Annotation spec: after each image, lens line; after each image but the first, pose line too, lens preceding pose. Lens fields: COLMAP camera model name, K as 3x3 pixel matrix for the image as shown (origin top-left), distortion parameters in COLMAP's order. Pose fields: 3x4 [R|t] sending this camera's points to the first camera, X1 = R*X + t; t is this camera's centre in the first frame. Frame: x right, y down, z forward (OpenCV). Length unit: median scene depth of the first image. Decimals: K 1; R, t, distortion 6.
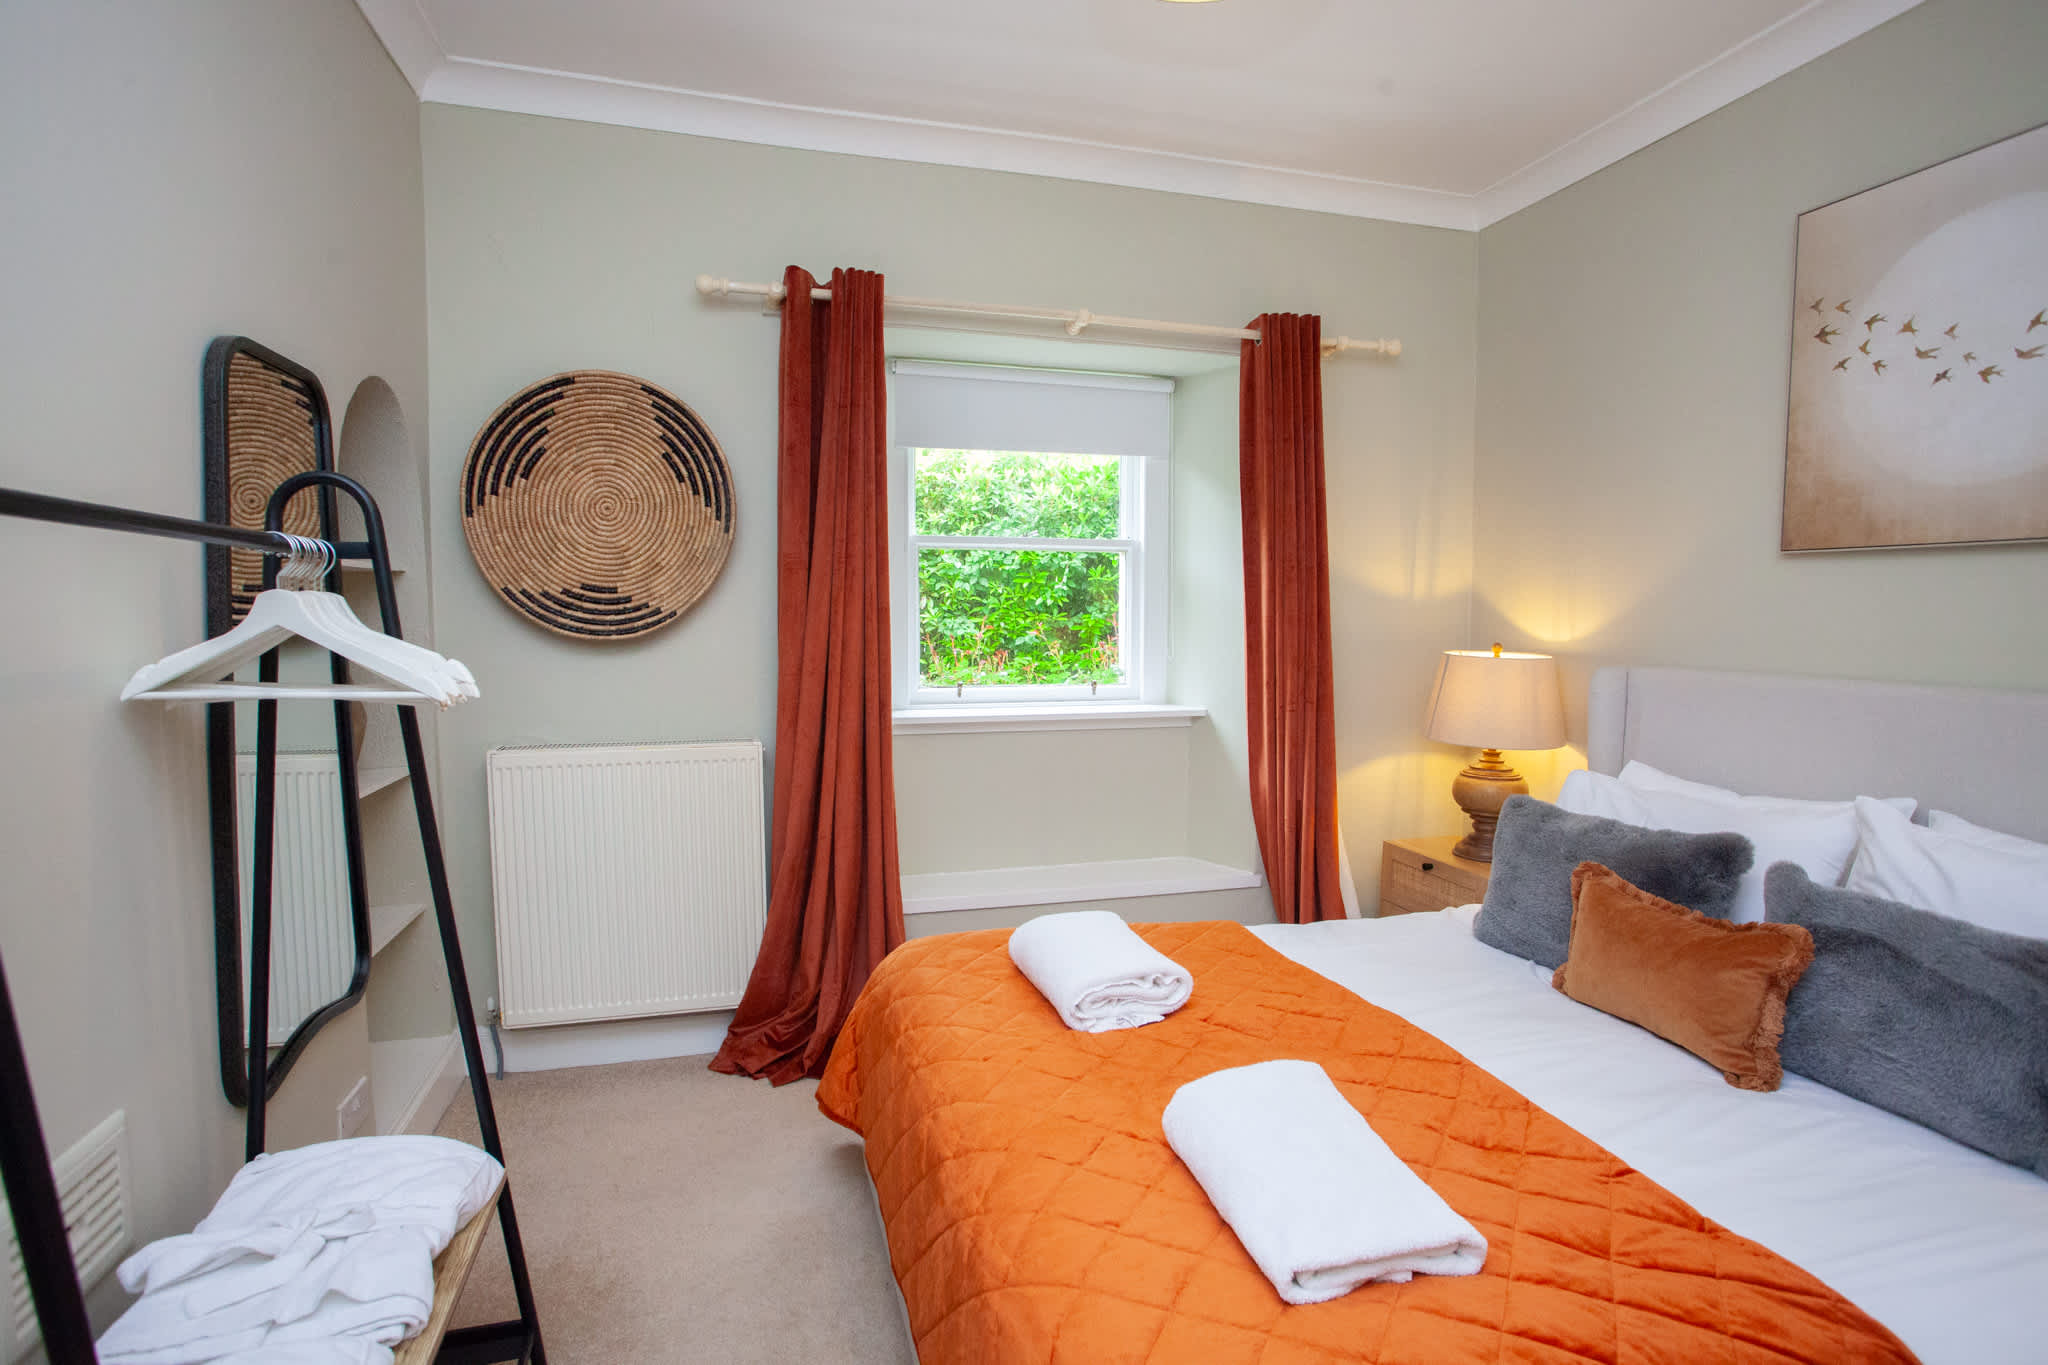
lens RADIAL K [[1010.8, 0, 1014.3], [0, 1010.8, 687.5], [0, 0, 1]] dist [-0.073910, 0.033844]
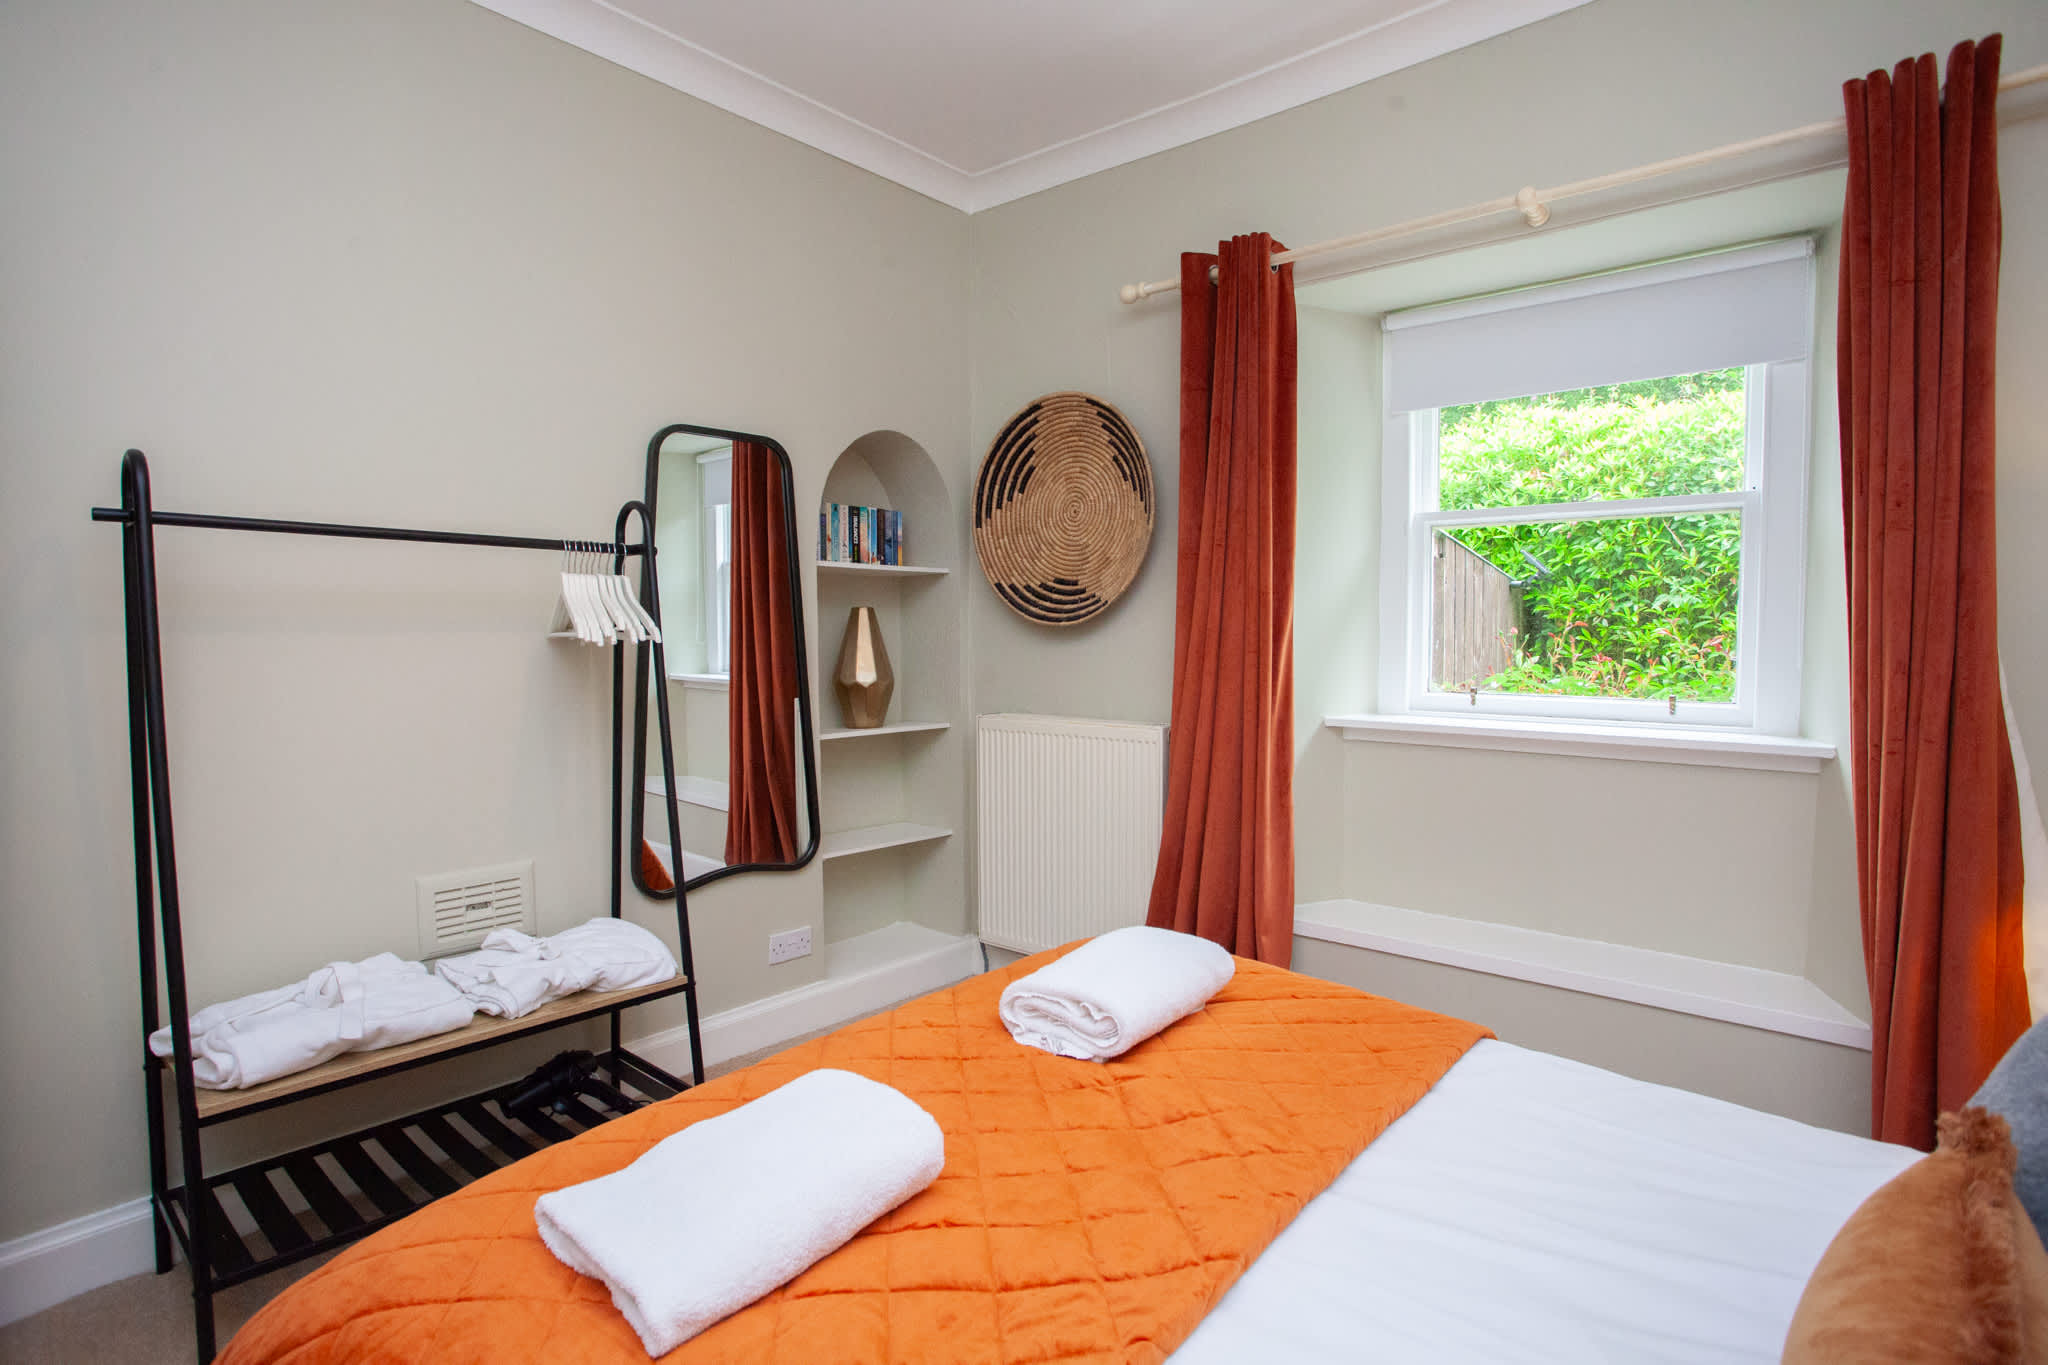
lens RADIAL K [[1019.1, 0, 1024.0], [0, 1019.1, 682.5], [0, 0, 1]] dist [-0.059511, 0.000314]
pose [[0.547666, 0.041284, -0.835678, 0.546331], [-0.063928, 0.997927, 0.007404, 0.011054], [0.834251, 0.049368, 0.549170, 0.324794]]
